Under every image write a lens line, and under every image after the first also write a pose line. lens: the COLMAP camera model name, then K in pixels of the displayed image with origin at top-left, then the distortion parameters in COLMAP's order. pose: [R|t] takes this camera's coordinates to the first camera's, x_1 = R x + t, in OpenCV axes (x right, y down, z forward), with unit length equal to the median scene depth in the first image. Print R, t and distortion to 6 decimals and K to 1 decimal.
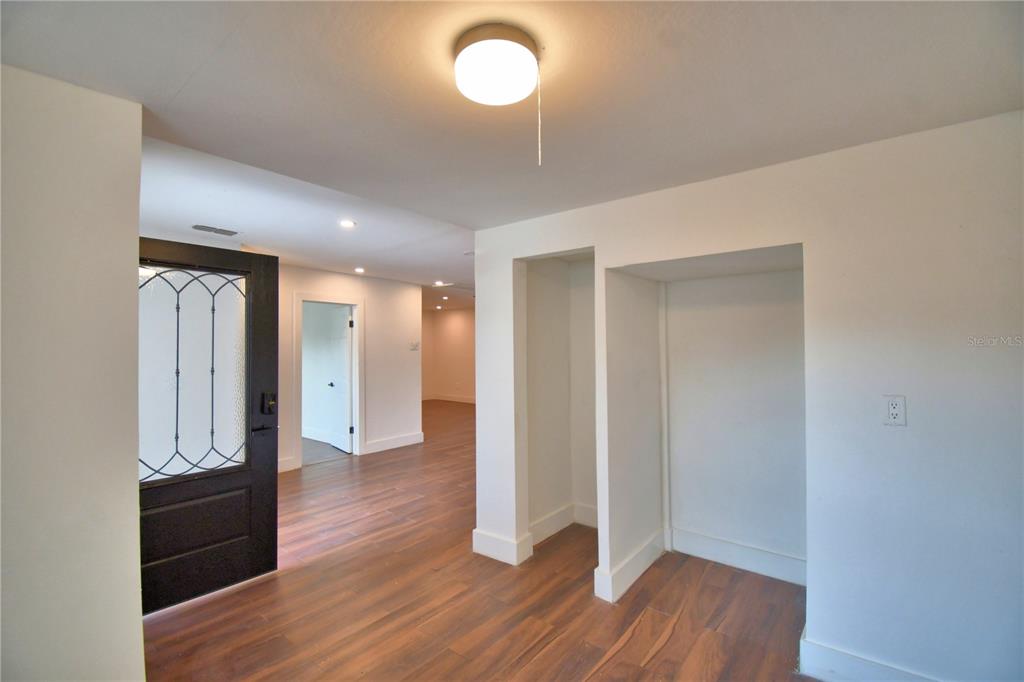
lens RADIAL K [[447.6, 0, 506.5], [0, 447.6, 341.4], [0, 0, 1]] dist [0.026654, -0.027503]
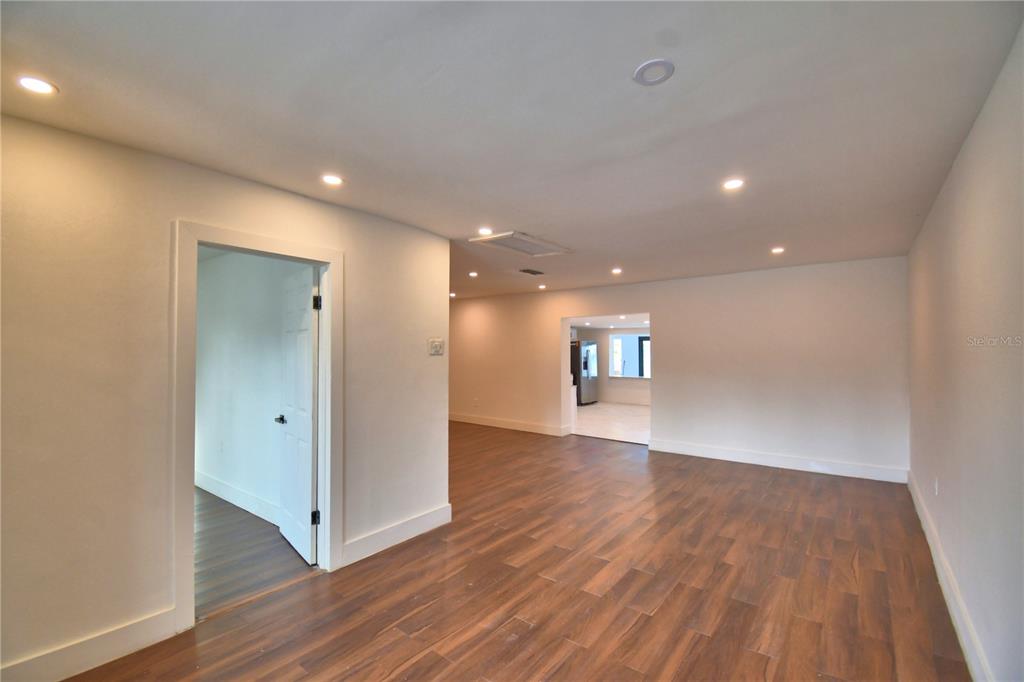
lens RADIAL K [[447.6, 0, 506.5], [0, 447.6, 341.4], [0, 0, 1]] dist [0.026654, -0.027503]
pose [[0.999671, 0.008768, 0.024122, -0.148522], [-0.008710, 0.999959, -0.002486, 0.003311], [-0.024143, 0.002275, 0.999706, 0.499390]]
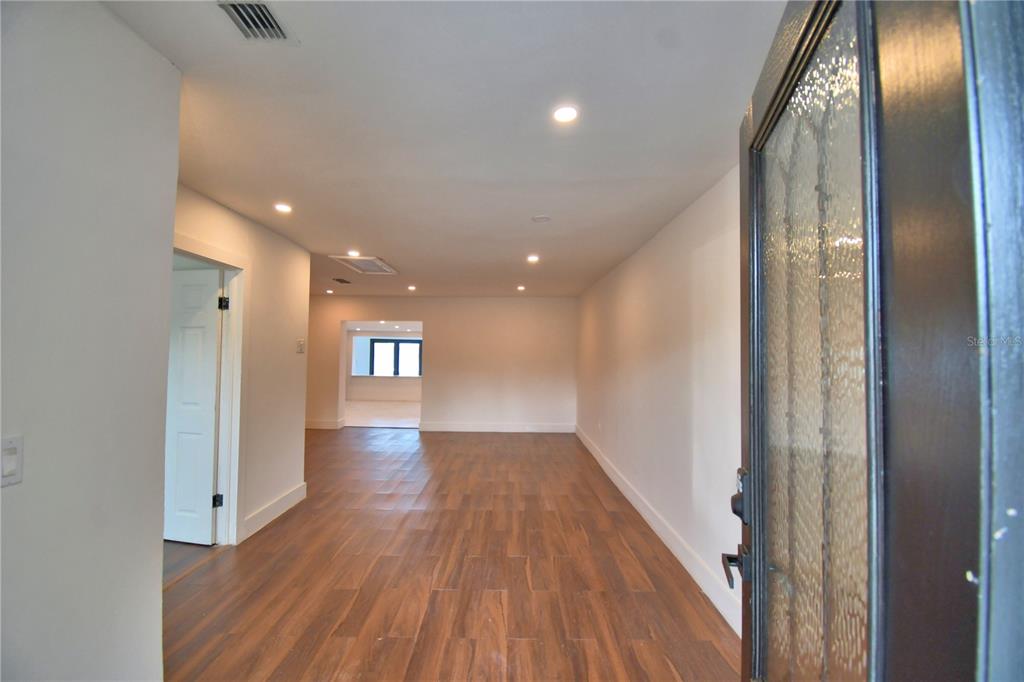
lens RADIAL K [[447.6, 0, 506.5], [0, 447.6, 341.4], [0, 0, 1]] dist [0.026654, -0.027503]
pose [[0.779166, 0.034923, 0.625844, -0.417998], [-0.029502, 0.999383, -0.019039, 0.007131], [-0.626123, -0.003629, 0.779716, 0.363240]]
